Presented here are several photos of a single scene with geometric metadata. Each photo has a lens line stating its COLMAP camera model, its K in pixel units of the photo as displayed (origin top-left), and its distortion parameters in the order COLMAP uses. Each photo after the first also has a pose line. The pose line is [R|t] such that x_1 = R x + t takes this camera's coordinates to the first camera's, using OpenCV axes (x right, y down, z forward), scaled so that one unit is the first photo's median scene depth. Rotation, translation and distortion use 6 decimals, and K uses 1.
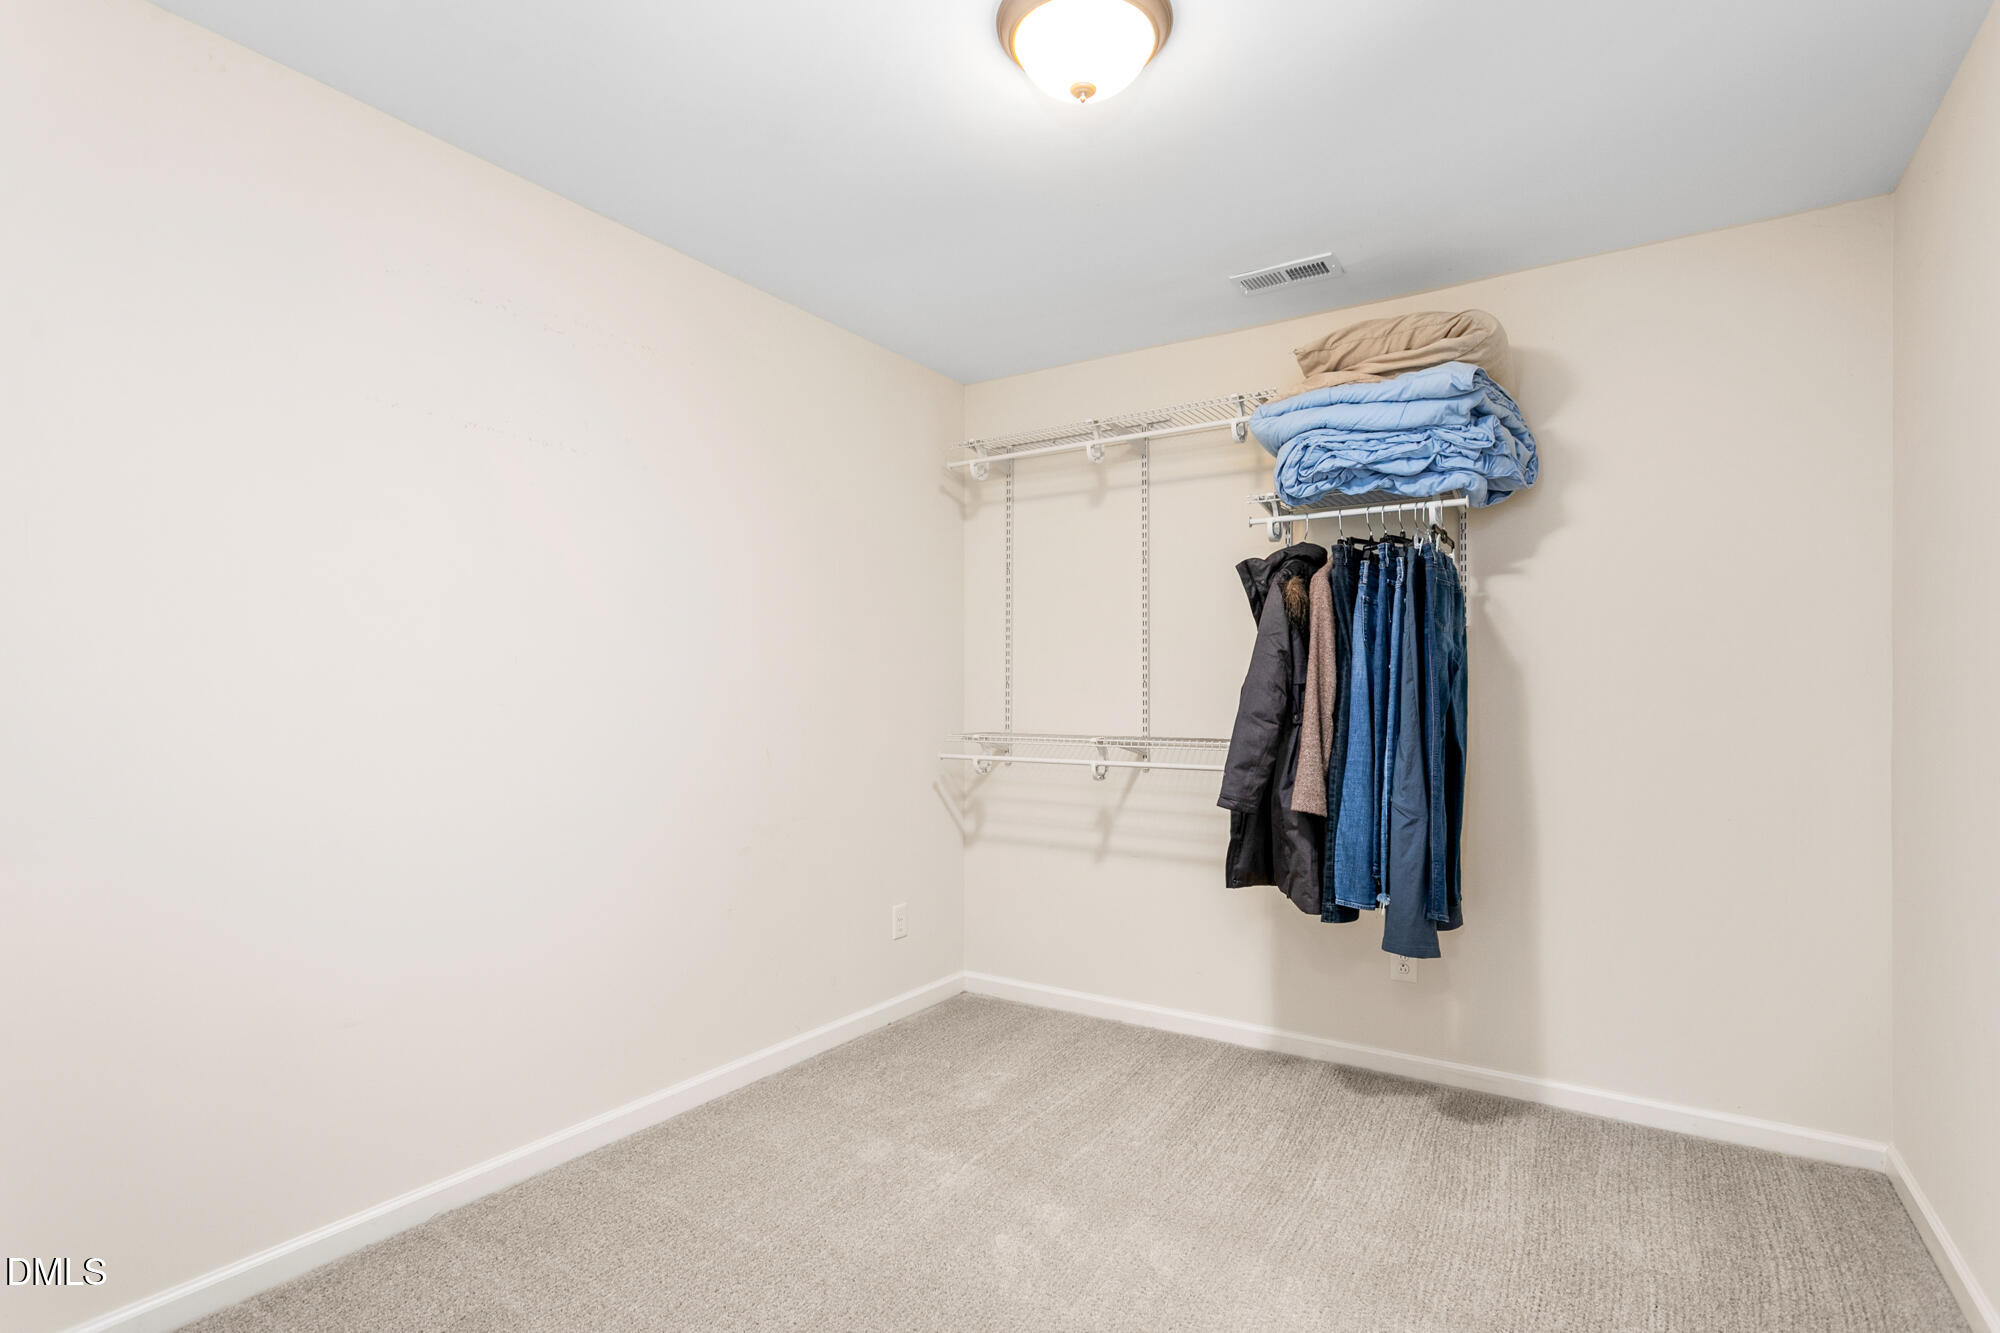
lens RADIAL K [[969.5, 0, 1001.1], [0, 969.5, 656.1], [0, 0, 1]] dist [-0.006707, 0.003998]
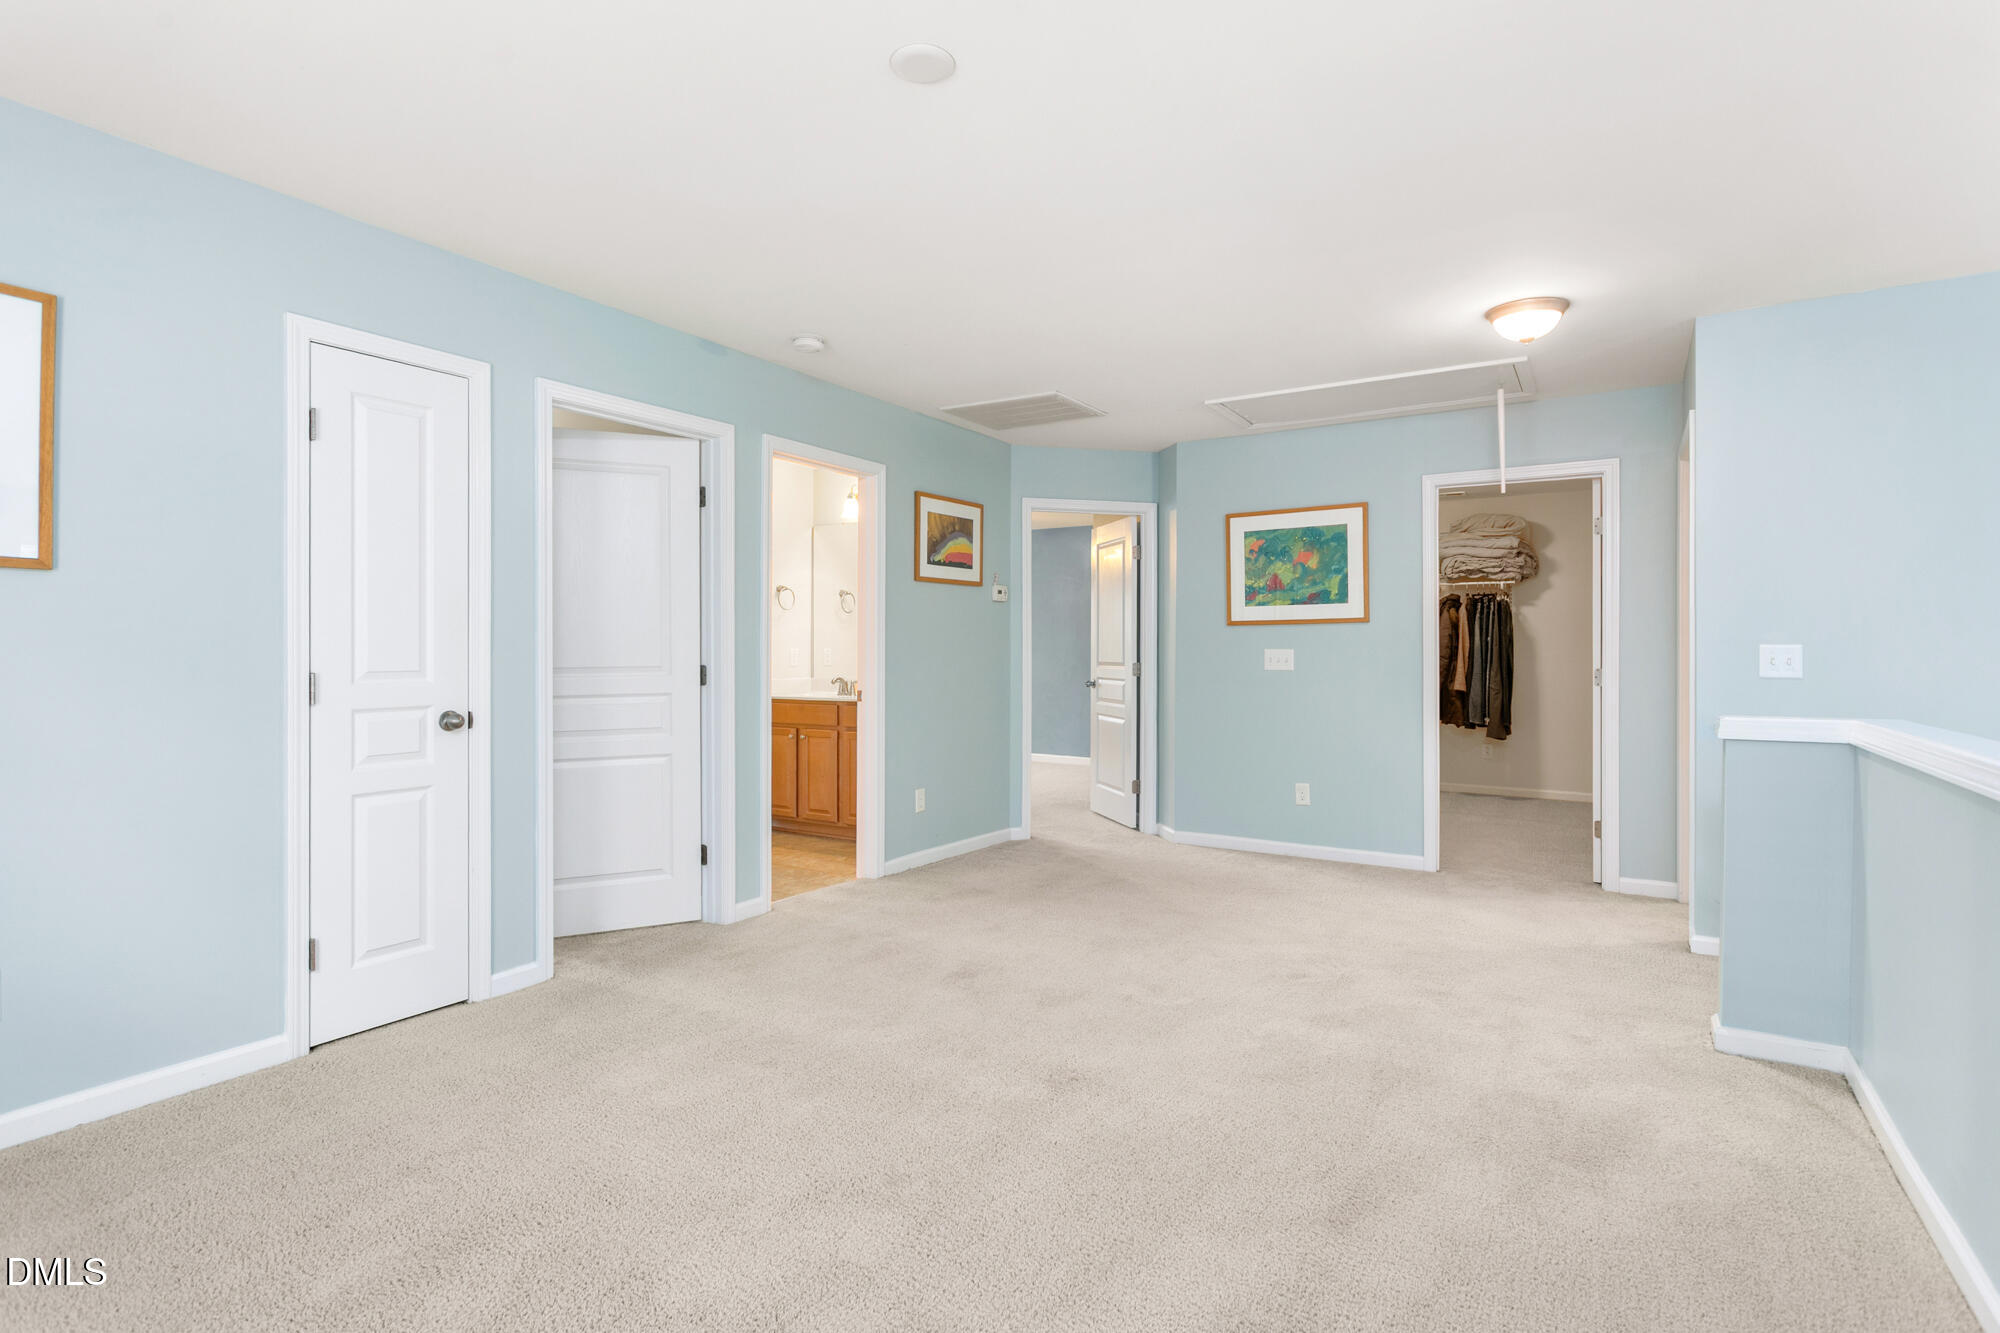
lens RADIAL K [[969.5, 0, 1018.7], [0, 969.5, 657.8], [0, 0, 1]] dist [-0.006707, 0.003998]
pose [[0.999999, 0.001270, -0.000157, -0.982723], [-0.001271, 0.999950, -0.009944, 0.094039], [0.000144, 0.009944, 0.999951, -1.857107]]
